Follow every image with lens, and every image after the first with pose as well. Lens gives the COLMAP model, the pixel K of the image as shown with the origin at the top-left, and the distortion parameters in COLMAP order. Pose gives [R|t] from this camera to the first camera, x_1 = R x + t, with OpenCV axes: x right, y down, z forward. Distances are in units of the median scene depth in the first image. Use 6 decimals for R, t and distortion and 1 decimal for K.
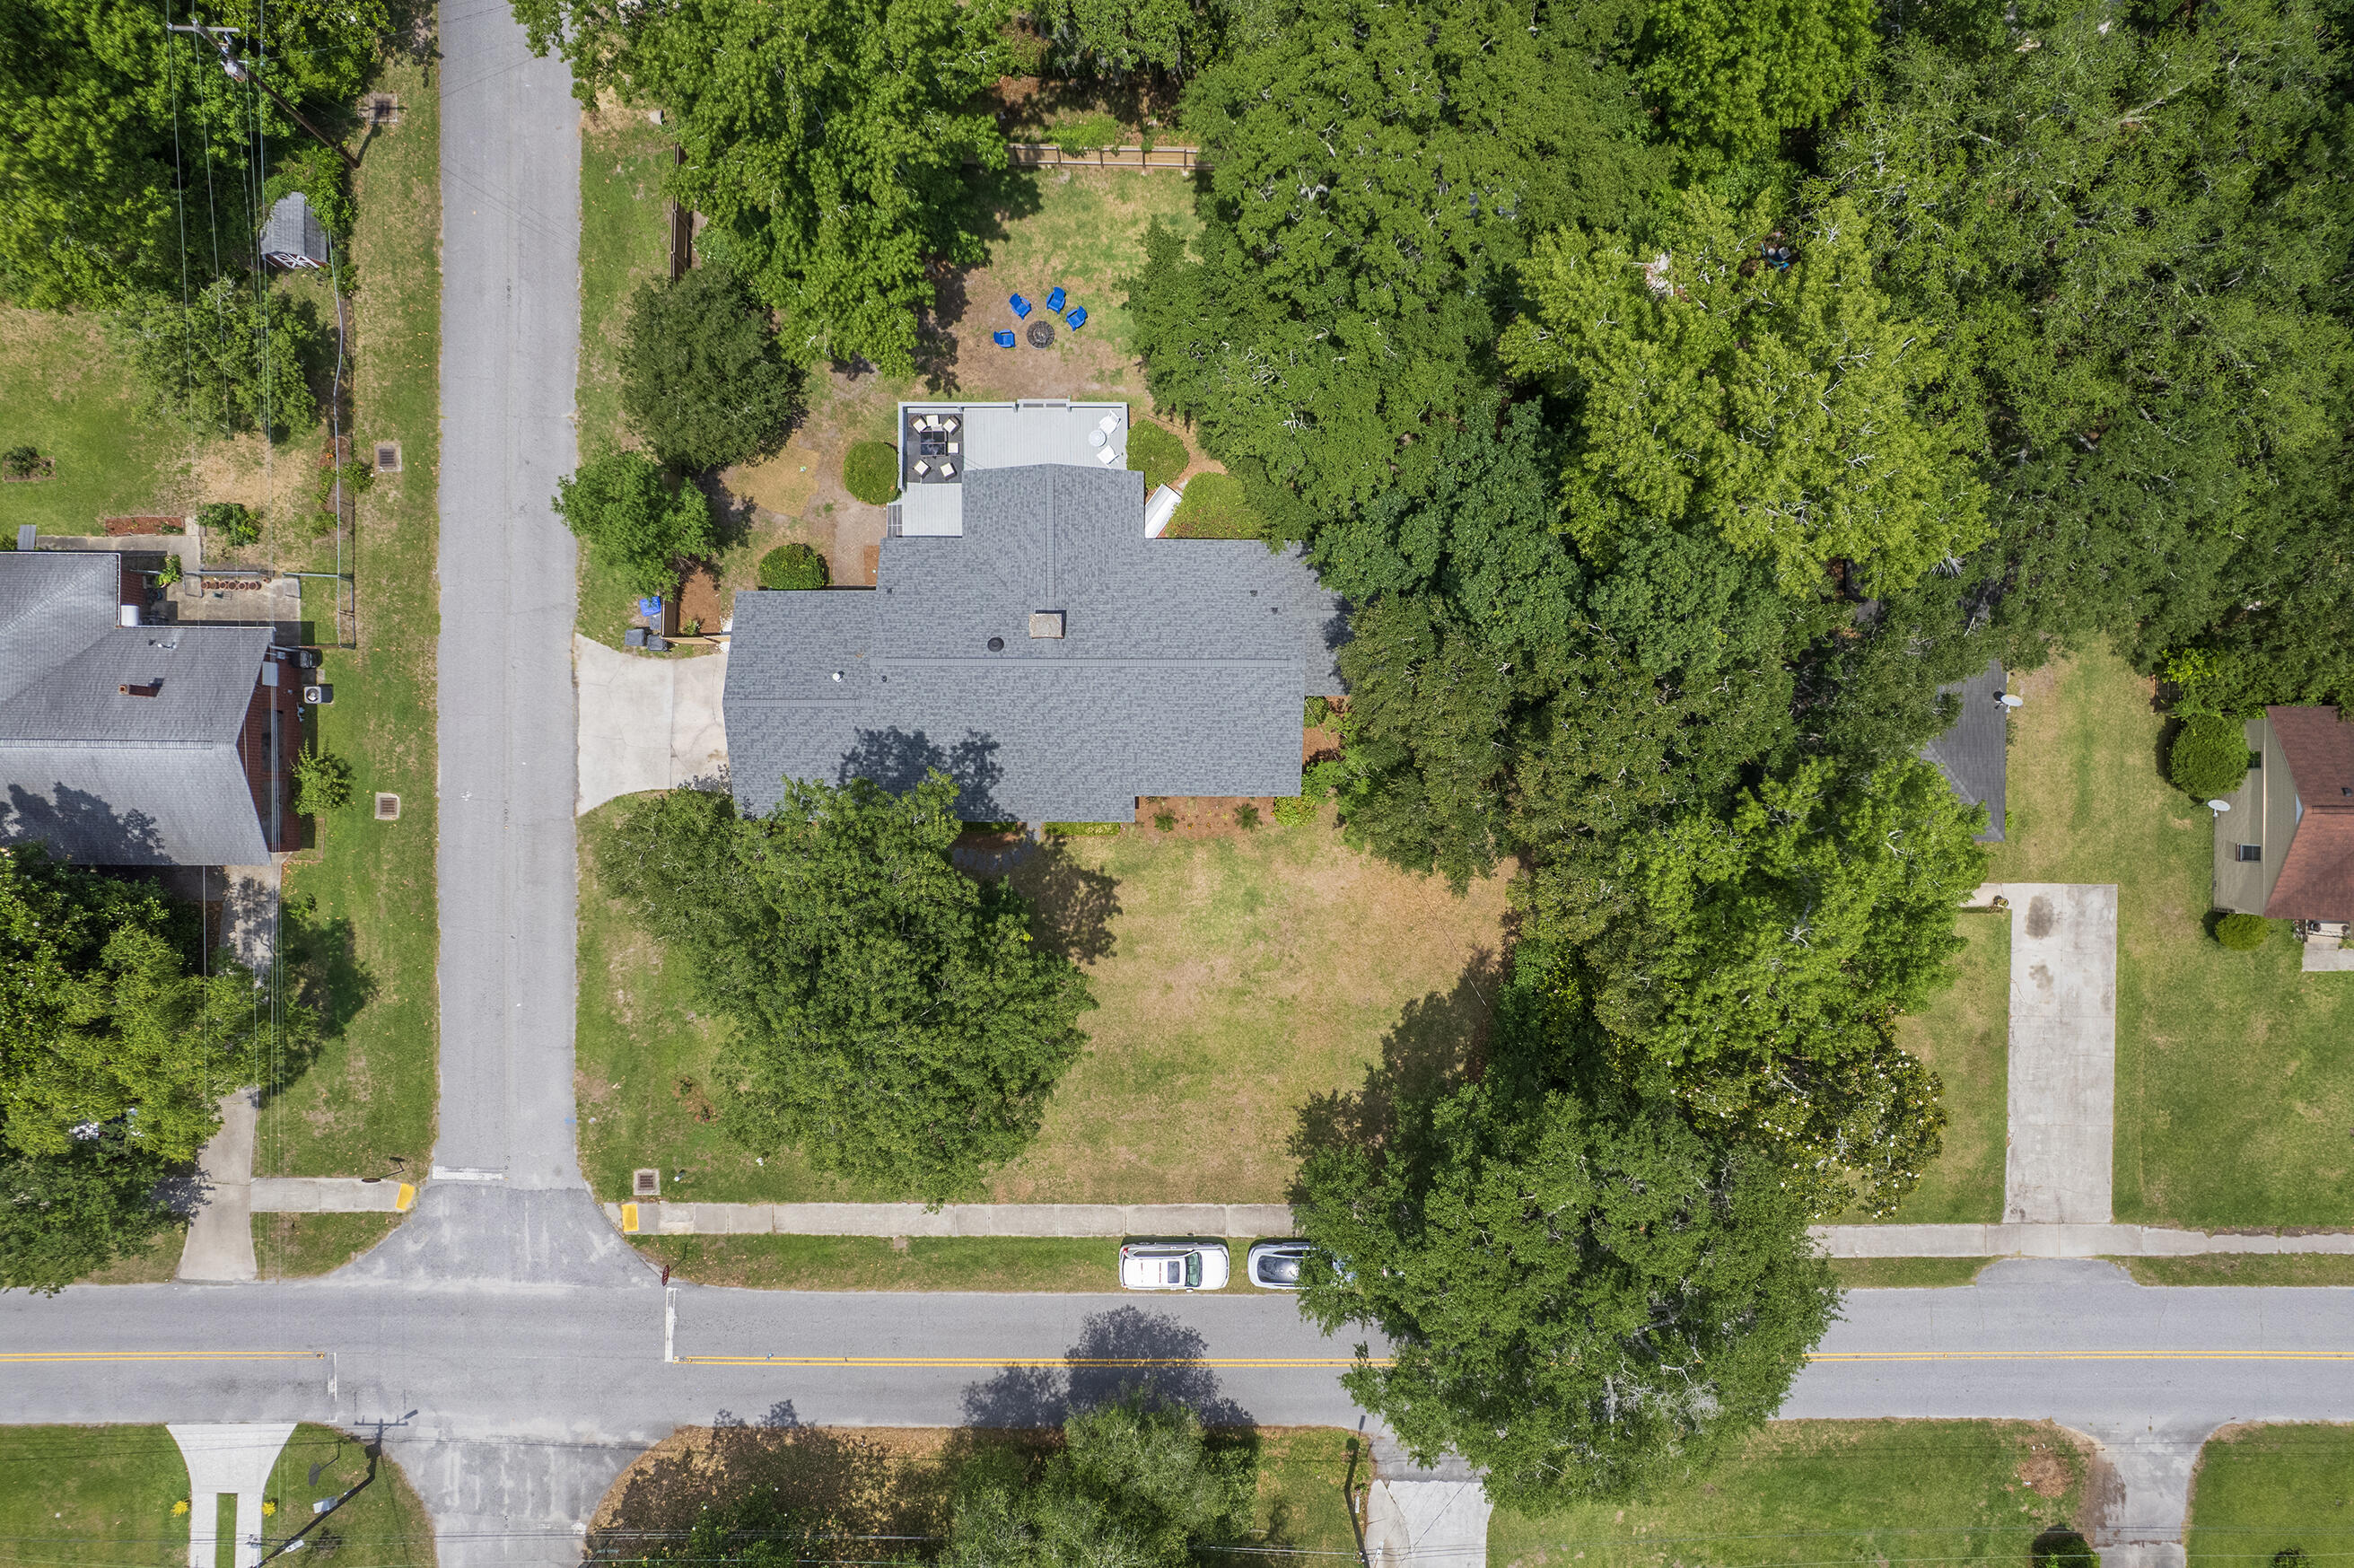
lens RADIAL K [[1504.9, 0, 1181.4], [0, 1504.9, 802.6], [0, 0, 1]] dist [-0.081926, 0.074749]
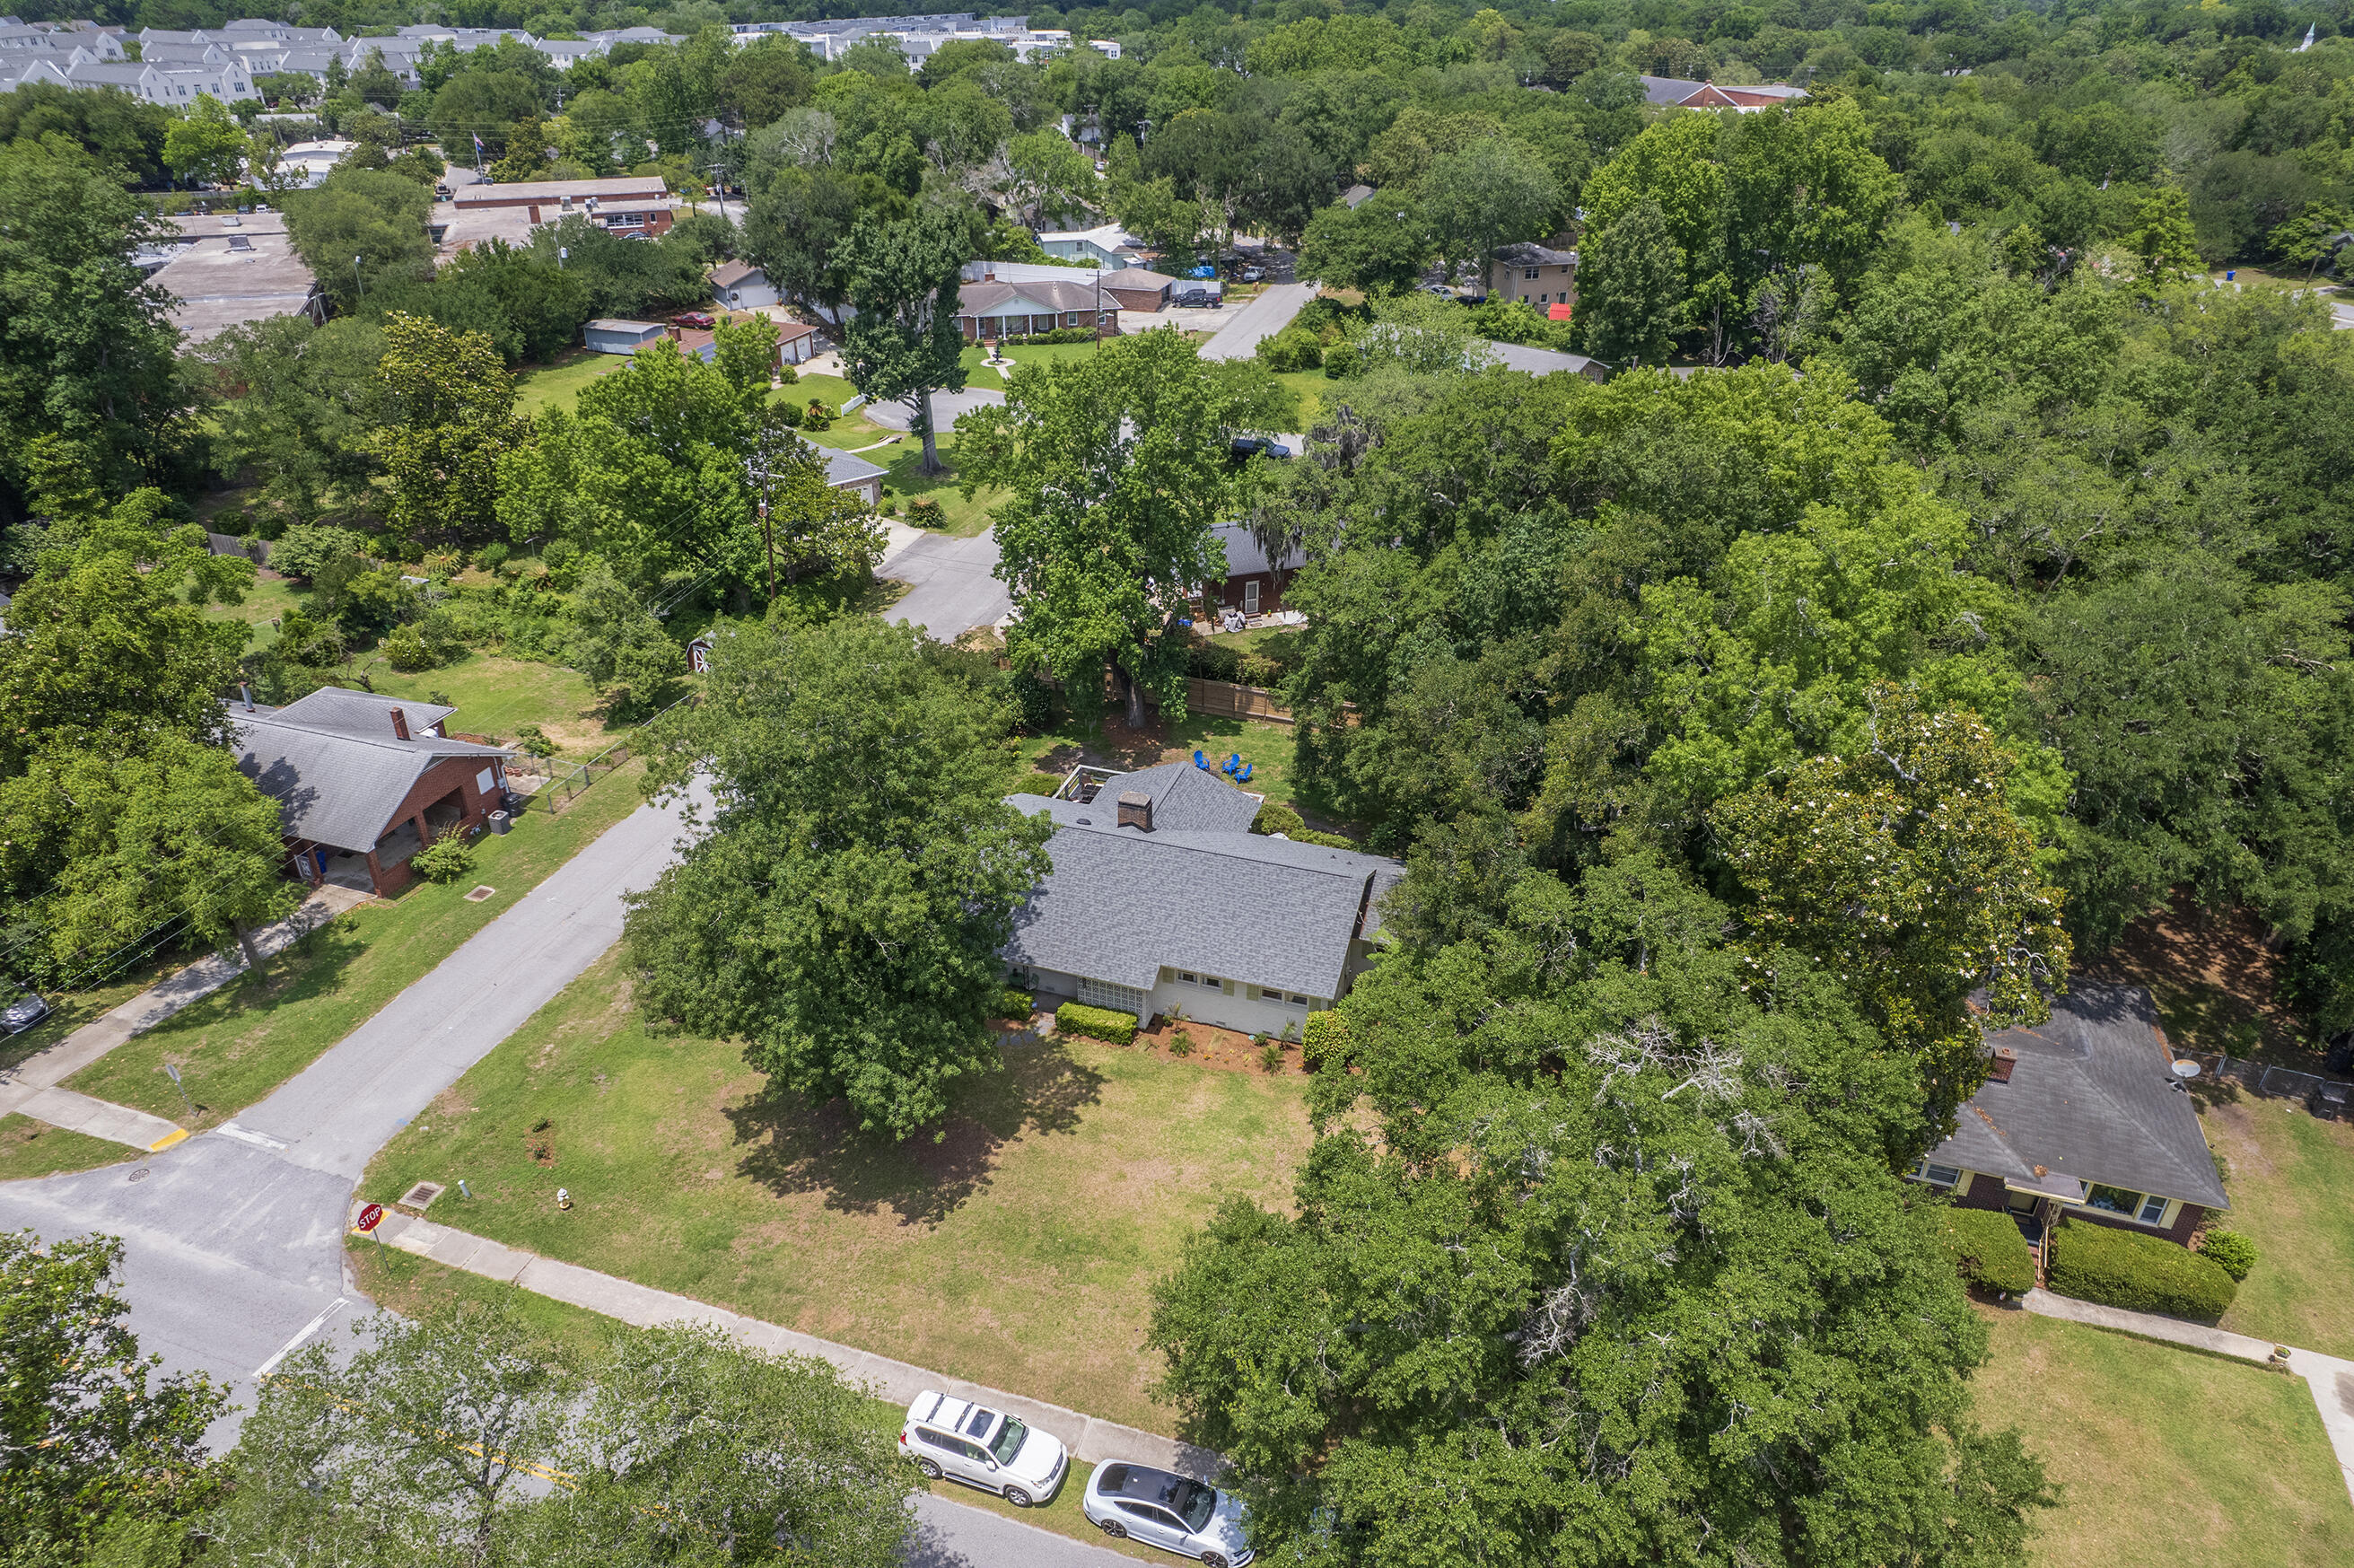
lens RADIAL K [[1504.9, 0, 1181.4], [0, 1504.9, 802.6], [0, 0, 1]] dist [-0.081926, 0.074749]
pose [[0.949706, 0.153182, -0.273119, 0.211180], [-0.313142, 0.467292, -0.826789, 0.685205], [0.000977, 0.870732, 0.491757, 0.428141]]
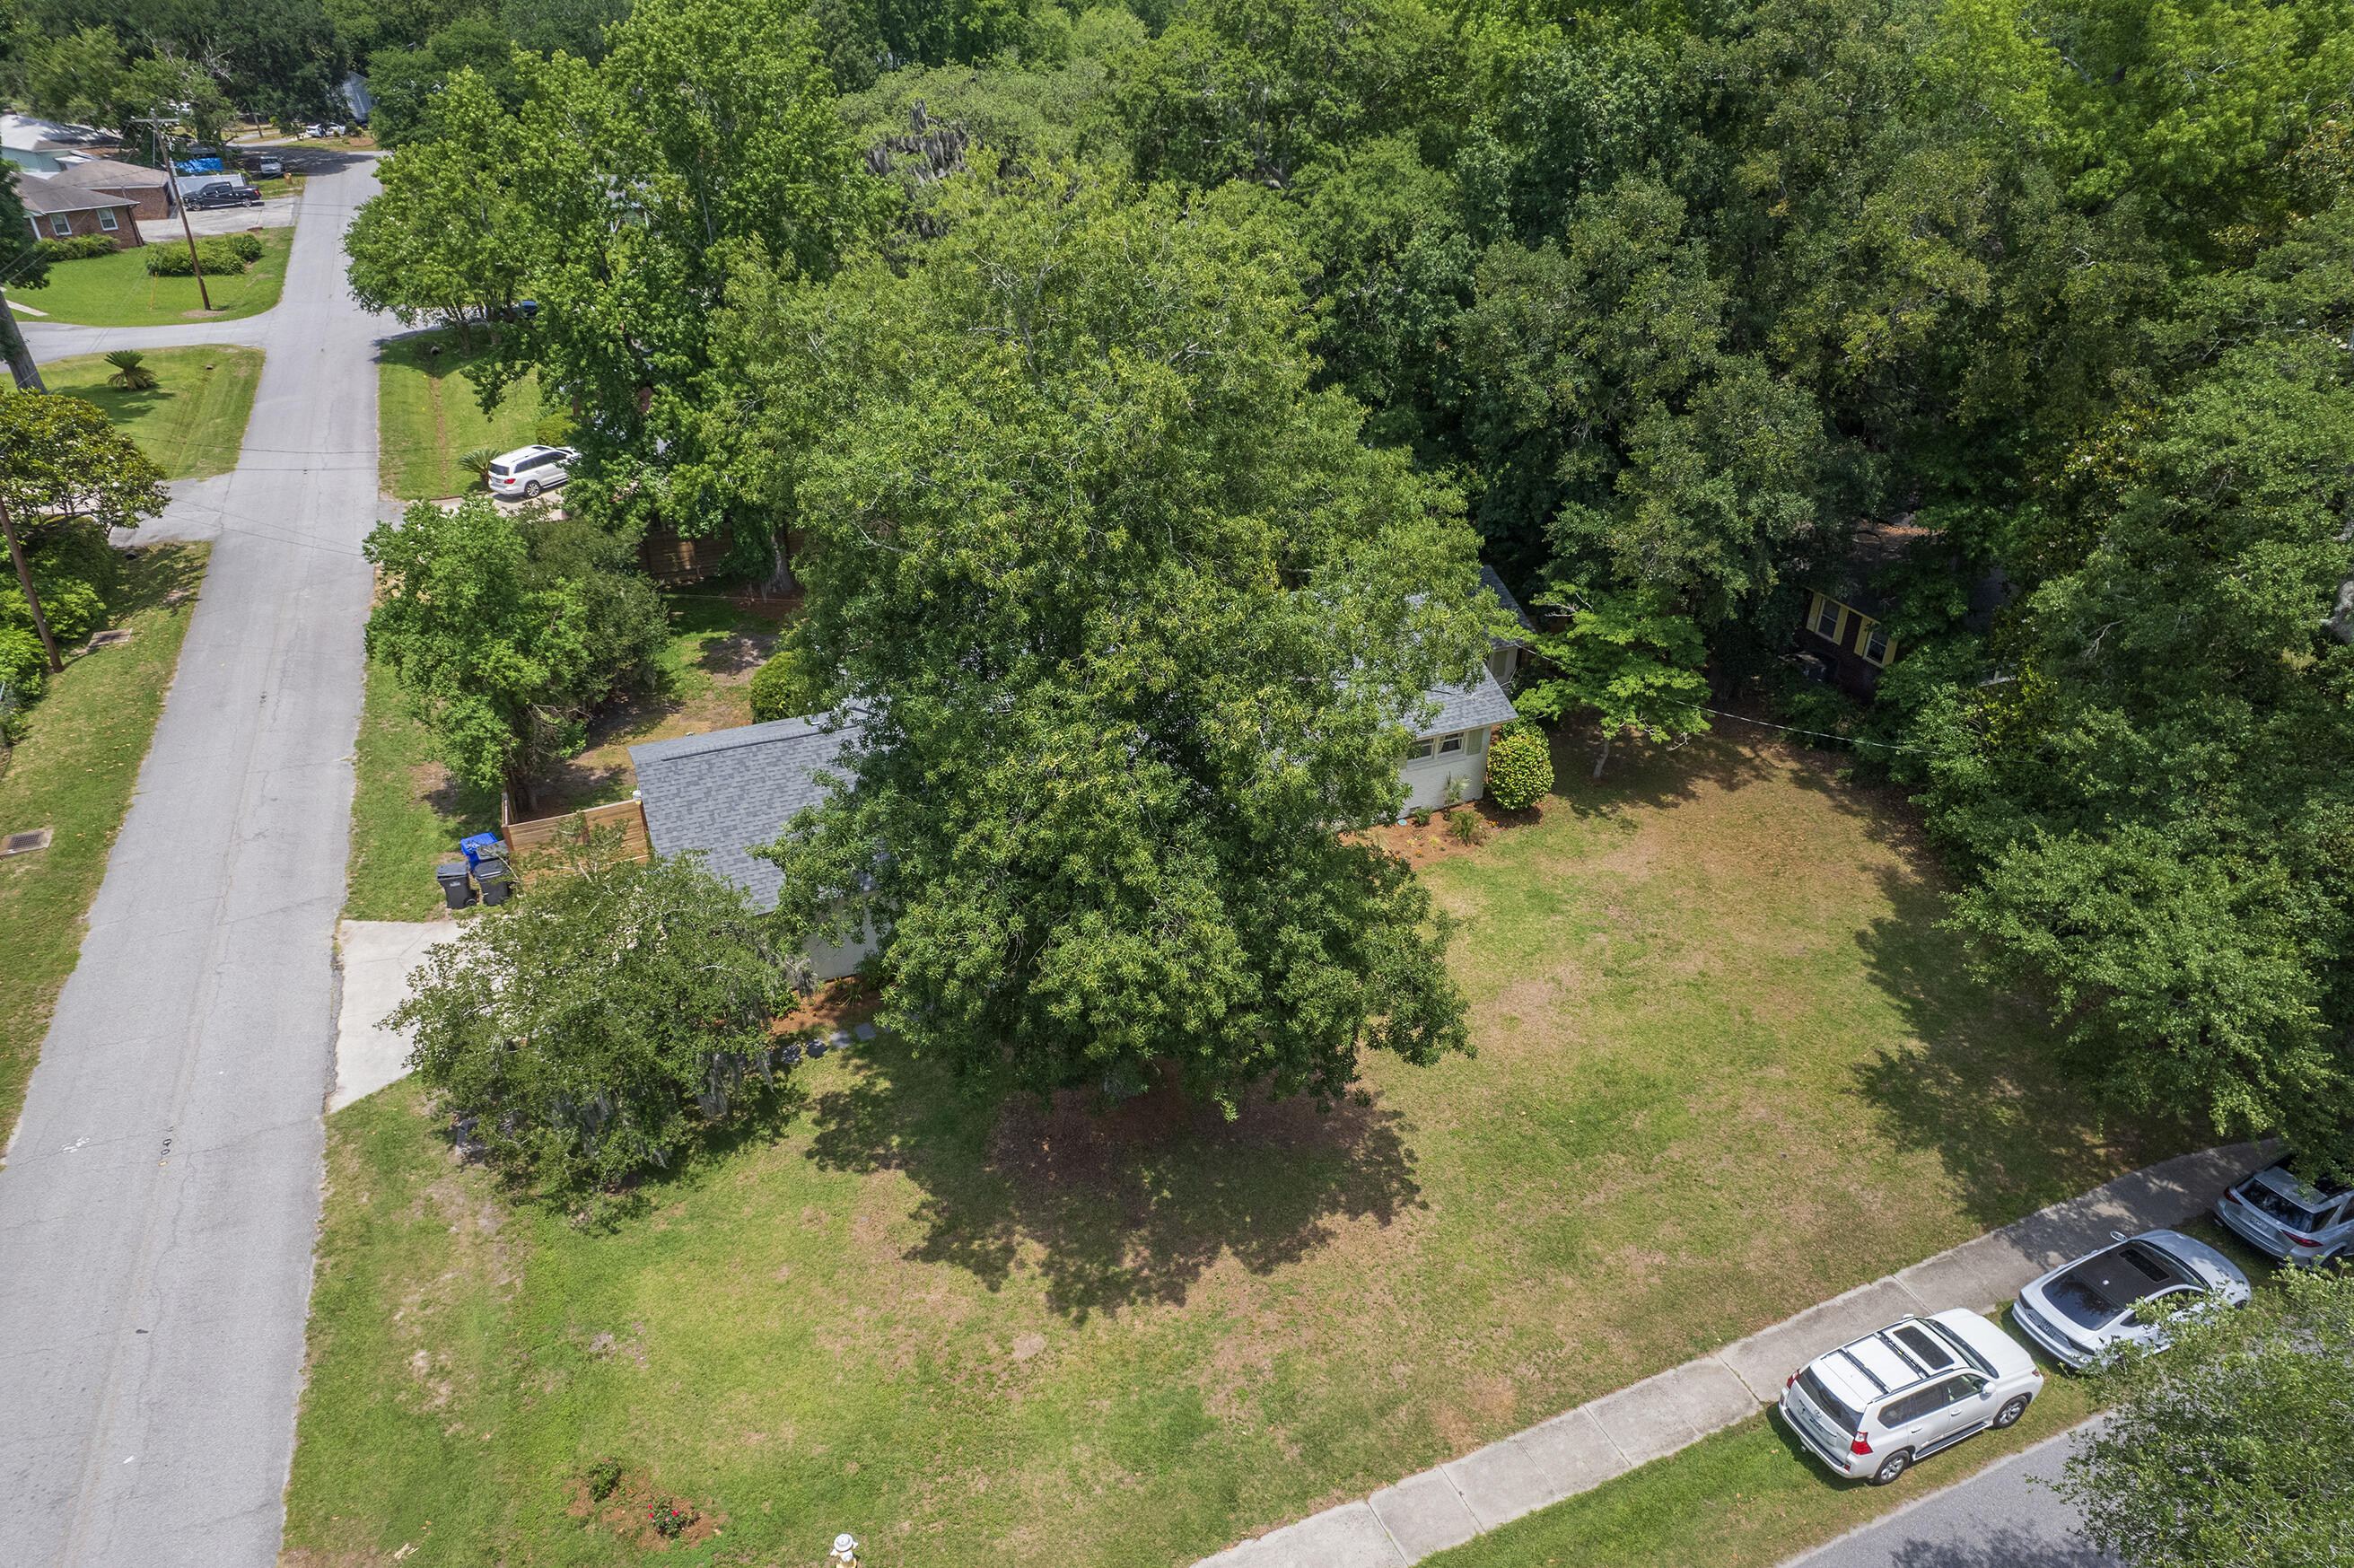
lens RADIAL K [[1504.9, 0, 1181.4], [0, 1504.9, 802.6], [0, 0, 1]] dist [-0.081926, 0.074749]
pose [[0.916234, -0.199858, 0.347236, -0.293313], [0.400628, 0.464916, -0.789525, 0.470179], [-0.003643, 0.862502, 0.506040, 0.654276]]
